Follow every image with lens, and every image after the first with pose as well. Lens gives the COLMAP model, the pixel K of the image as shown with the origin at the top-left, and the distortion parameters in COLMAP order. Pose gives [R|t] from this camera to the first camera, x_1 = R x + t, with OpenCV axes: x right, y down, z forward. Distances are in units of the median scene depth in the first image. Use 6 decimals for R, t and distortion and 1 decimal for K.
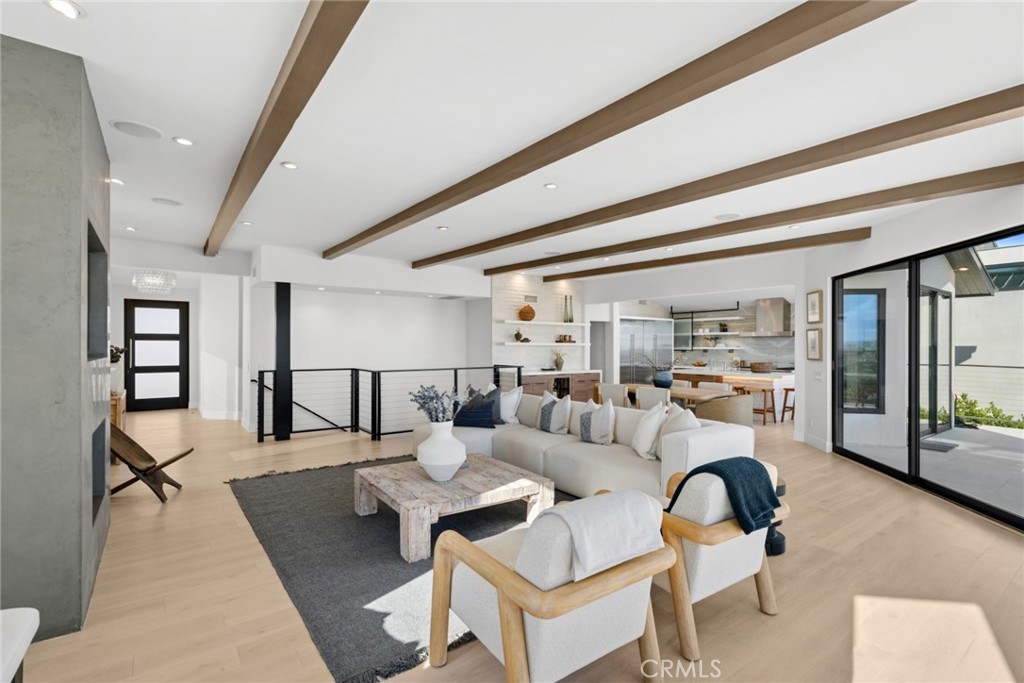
lens RADIAL K [[471.6, 0, 511.6], [0, 471.6, 349.3], [0, 0, 1]] dist [0.000957, -0.000408]
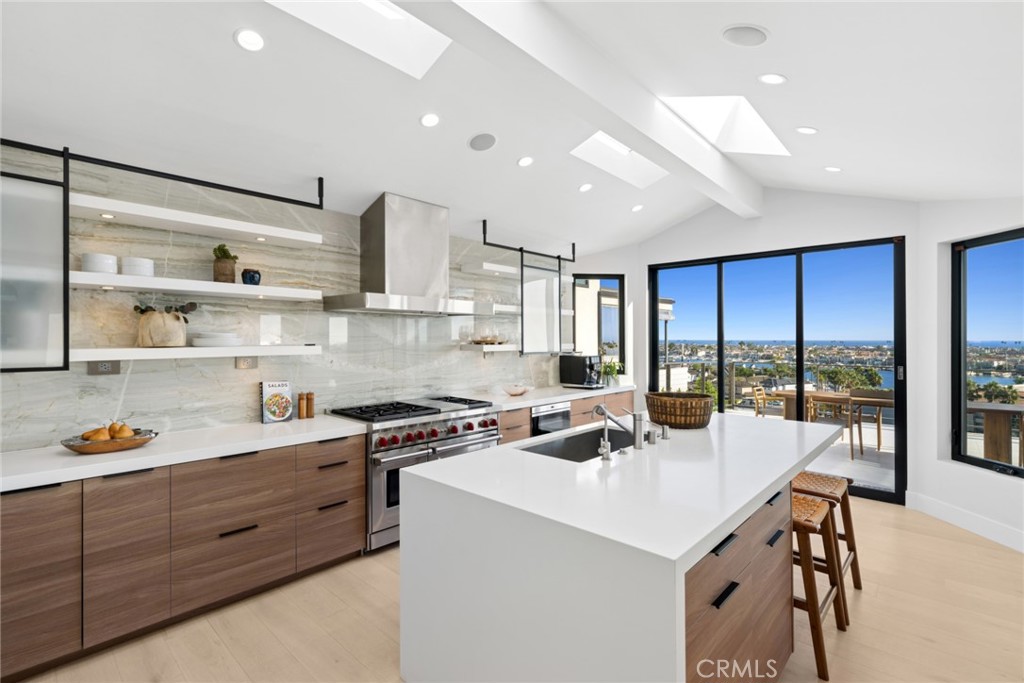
lens RADIAL K [[471.6, 0, 512.5], [0, 471.6, 332.6], [0, 0, 1]] dist [0.000957, -0.000408]
pose [[-0.188831, 0.010084, 0.981958, 0.193113], [0.005046, 0.999944, -0.009298, -0.009266], [-0.981997, 0.003199, -0.188871, 0.944039]]
